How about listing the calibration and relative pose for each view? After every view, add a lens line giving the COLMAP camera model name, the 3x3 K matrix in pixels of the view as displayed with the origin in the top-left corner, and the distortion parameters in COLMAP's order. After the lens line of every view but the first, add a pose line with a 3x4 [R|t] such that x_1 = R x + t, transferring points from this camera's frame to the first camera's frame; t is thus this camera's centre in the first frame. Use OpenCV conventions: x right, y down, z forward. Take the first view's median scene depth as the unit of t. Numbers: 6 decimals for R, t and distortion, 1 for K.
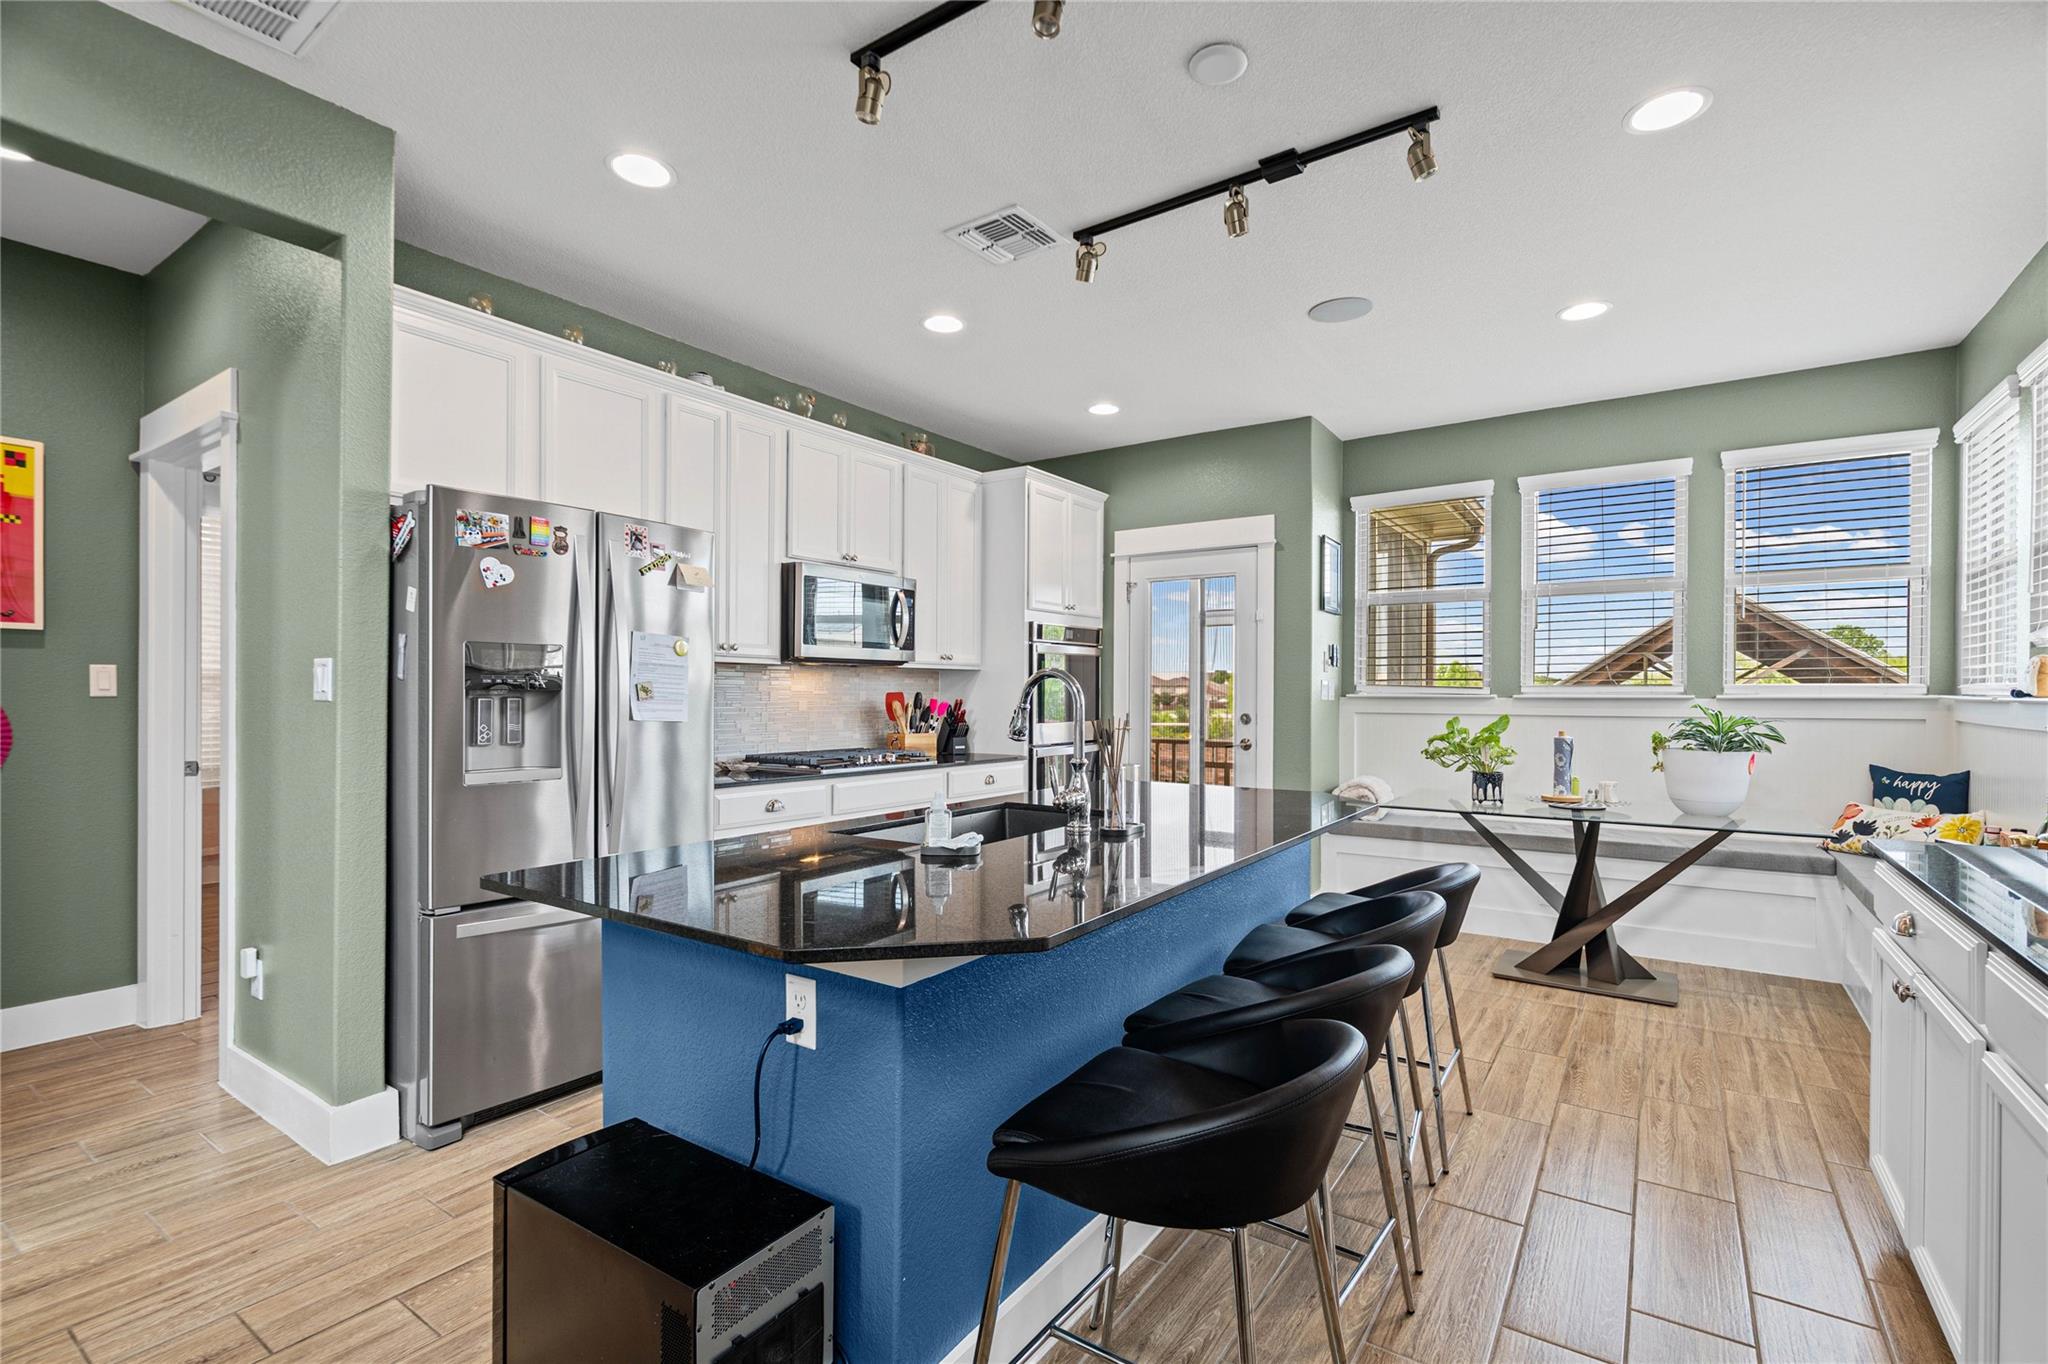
lens RADIAL K [[930.1, 0, 1028.0], [0, 930.1, 688.7], [0, 0, 1]] dist [0.000752, 0.000088]
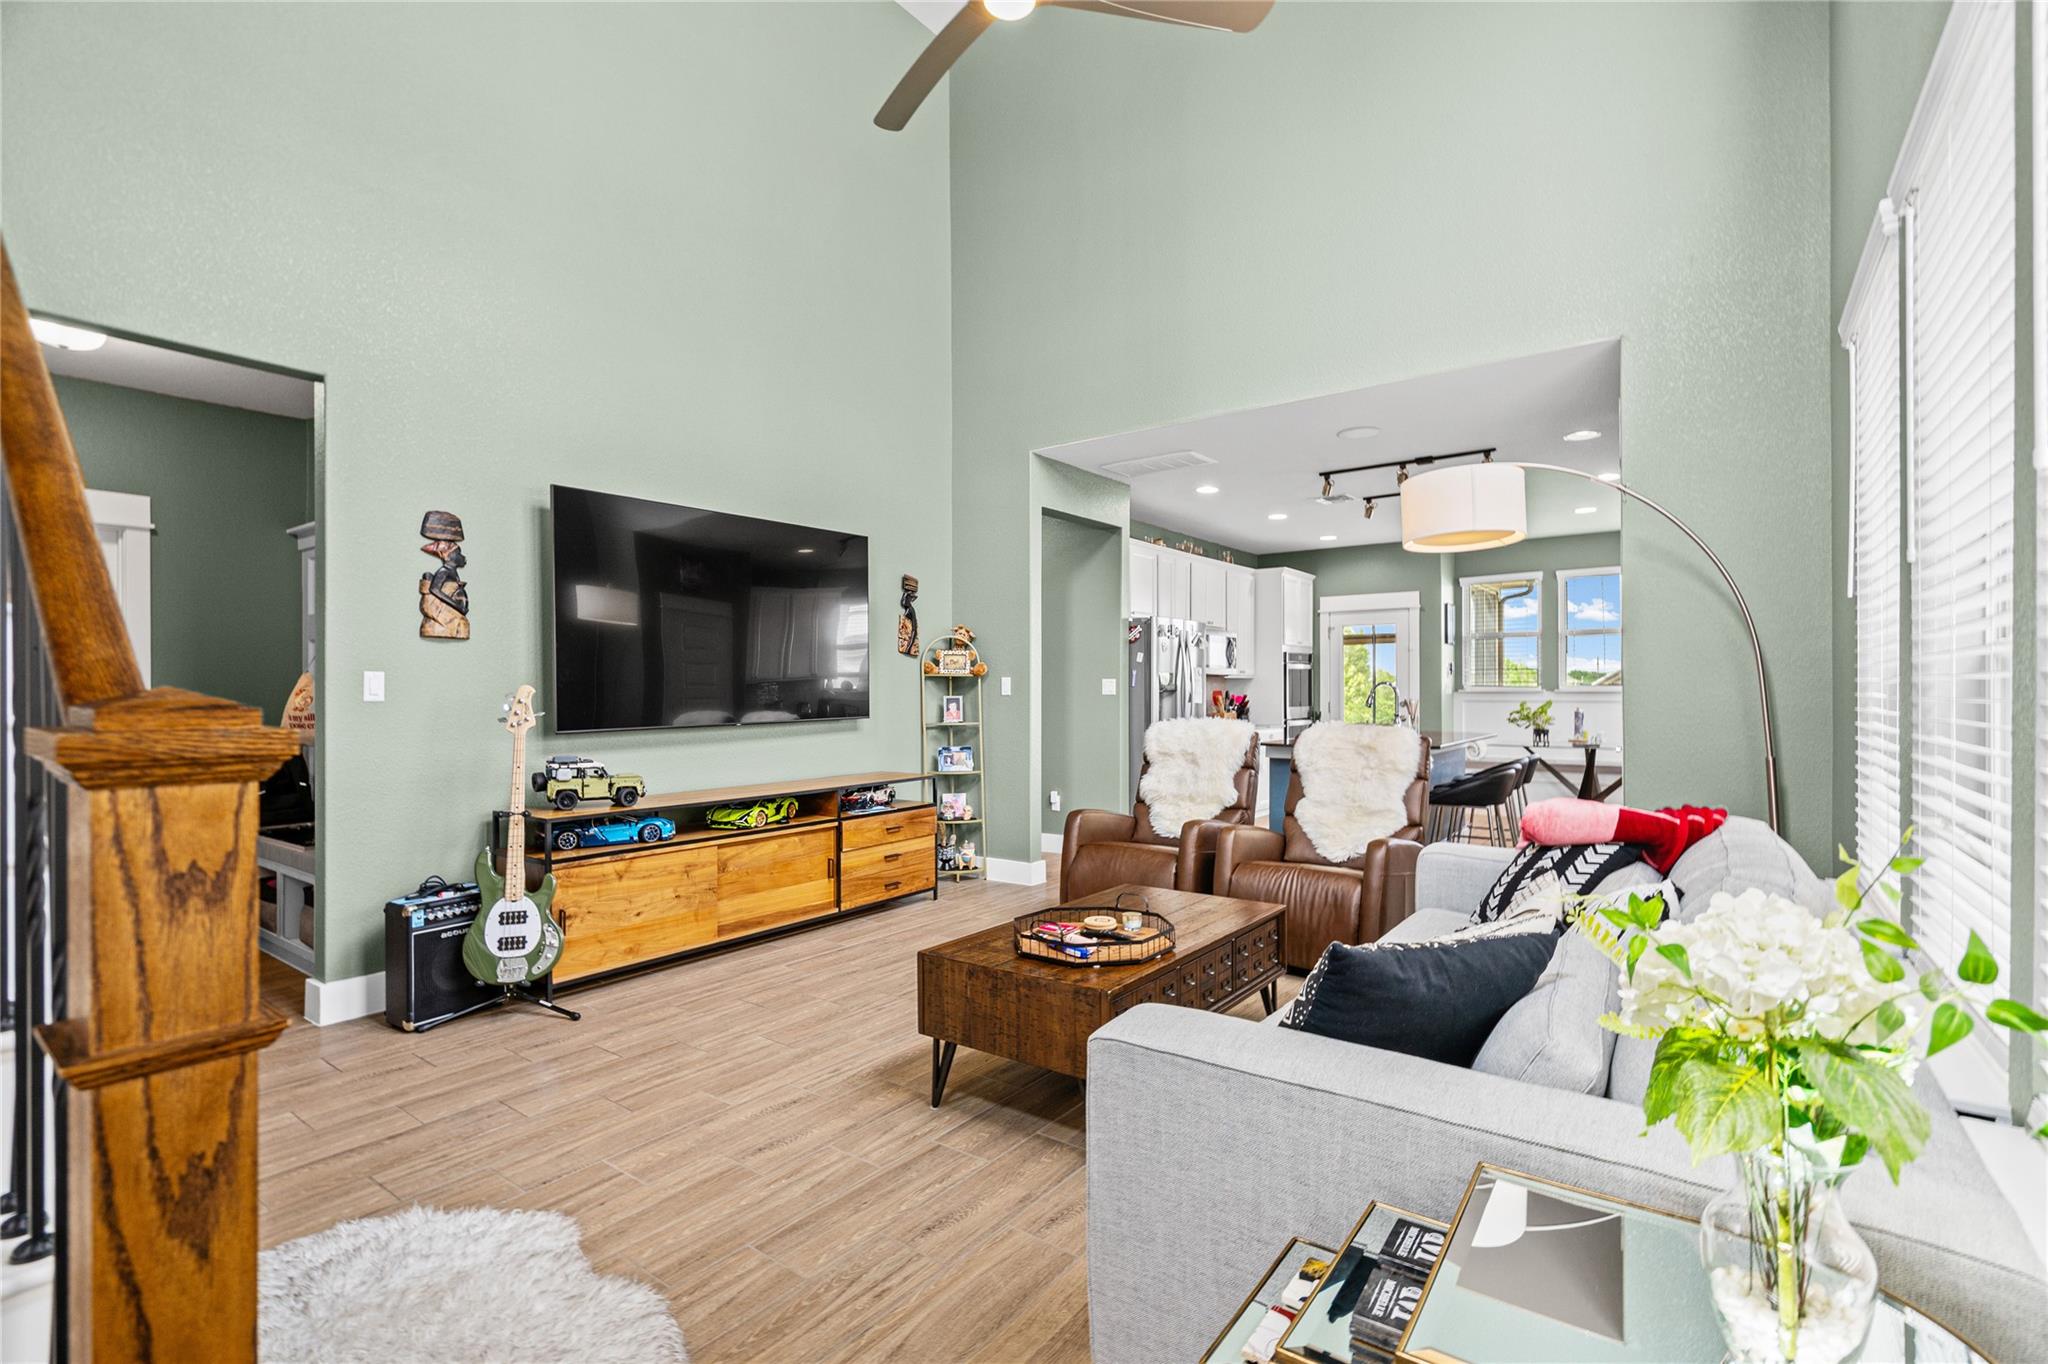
lens RADIAL K [[930.1, 0, 1028.0], [0, 930.1, 688.7], [0, 0, 1]] dist [0.000752, 0.000088]
pose [[0.999255, -0.007100, -0.037942, -0.478909], [0.007215, 0.999970, 0.002905, -0.009413], [0.037920, -0.003176, 0.999276, -0.937557]]
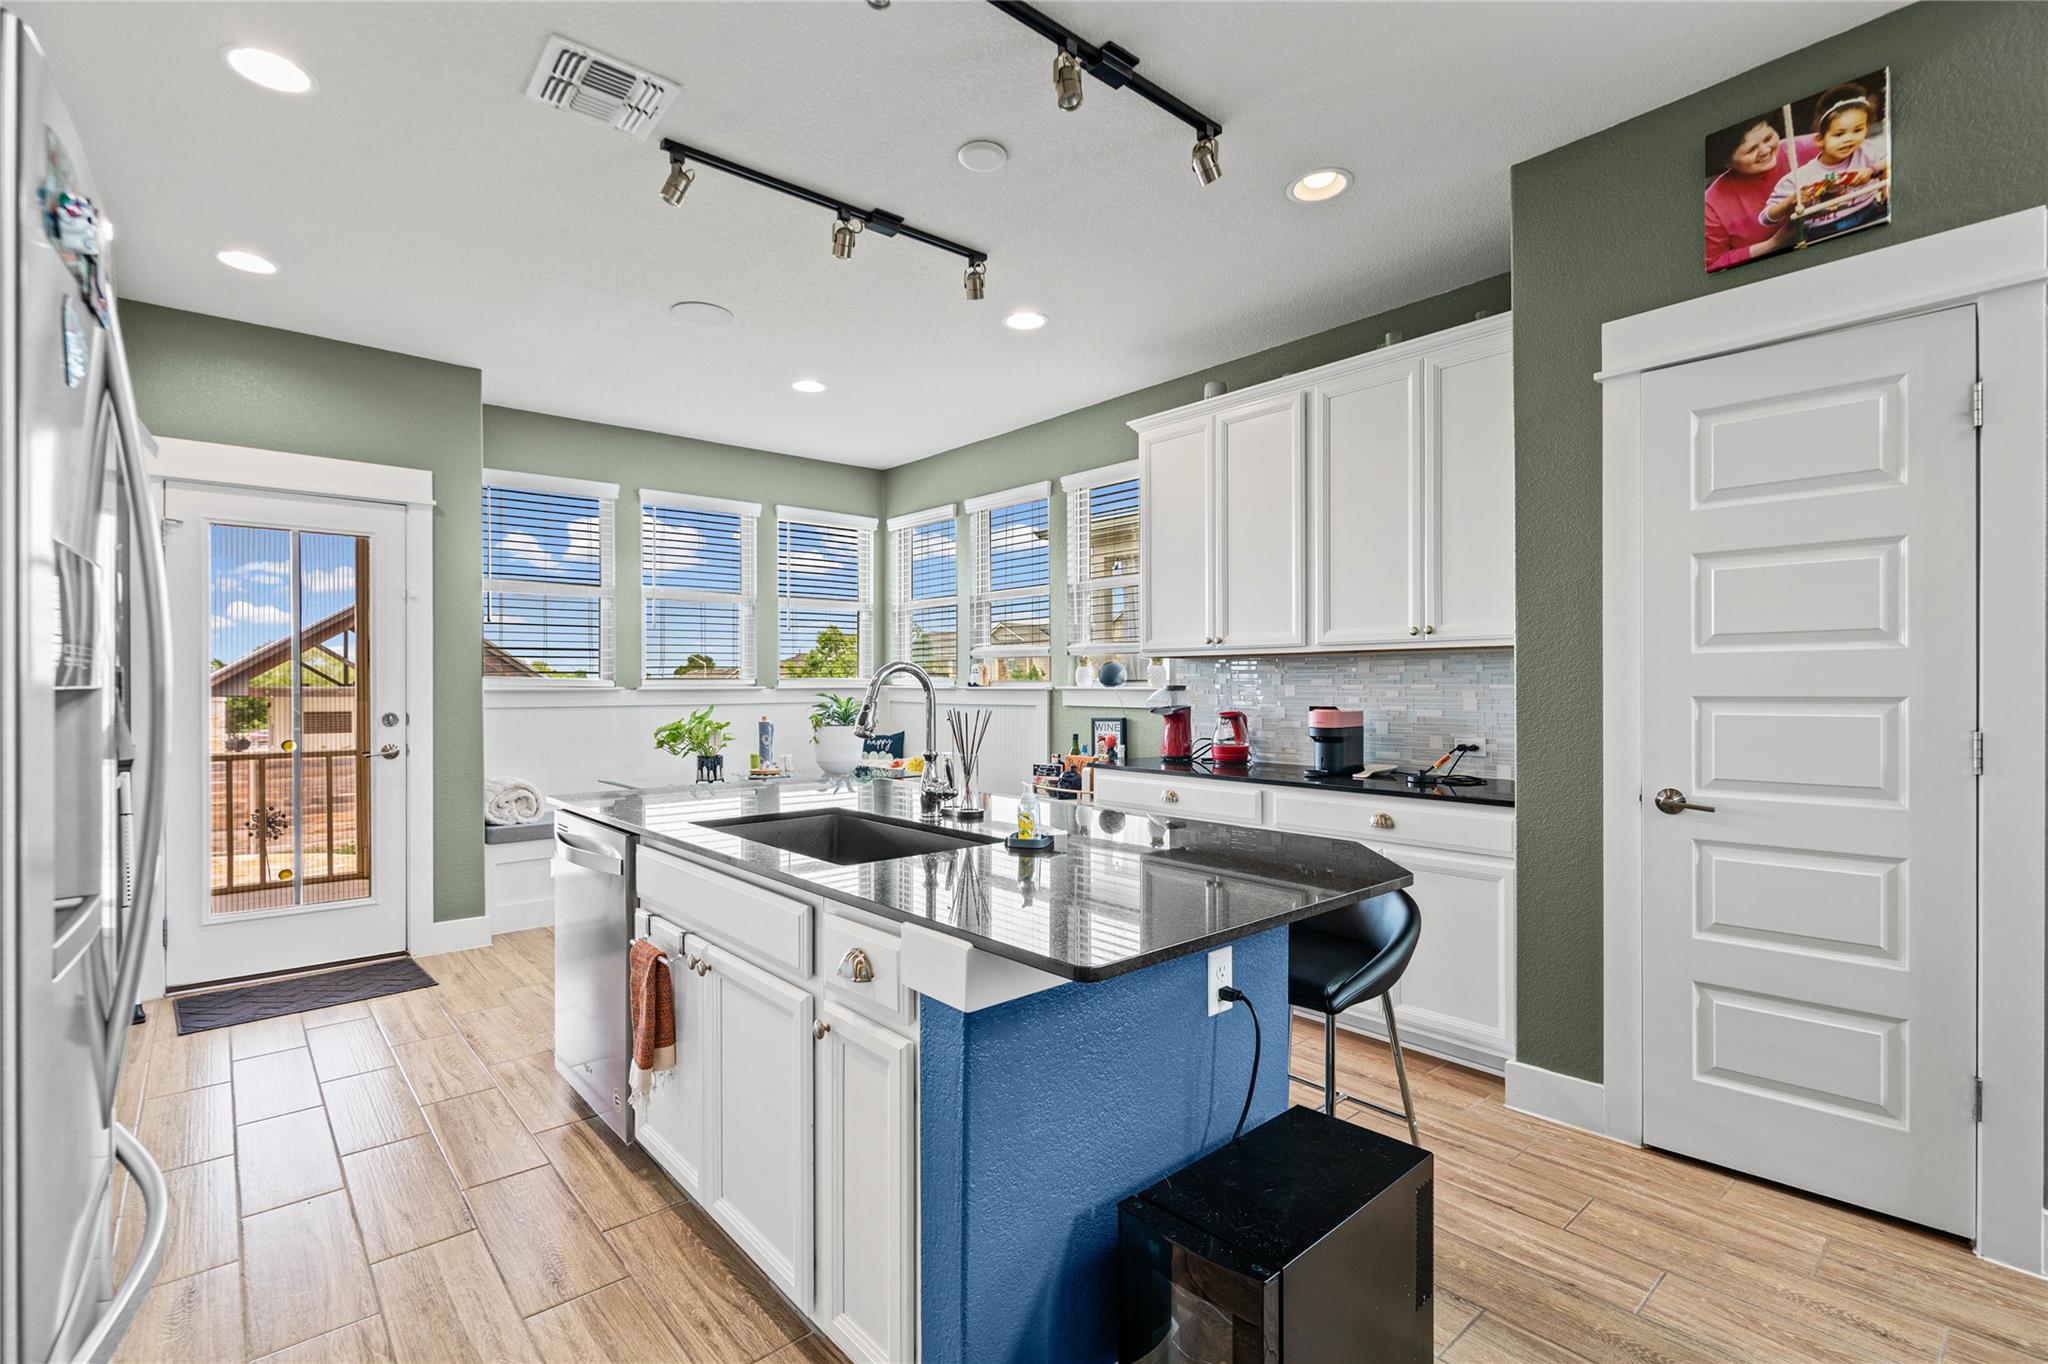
lens RADIAL K [[930.1, 0, 1028.0], [0, 930.1, 688.7], [0, 0, 1]] dist [0.000752, 0.000088]
pose [[0.249403, -0.006836, 0.968376, -0.452324], [0.001694, 0.999977, 0.006623, 0.001591], [-0.968398, -0.000011, 0.249408, 0.310331]]
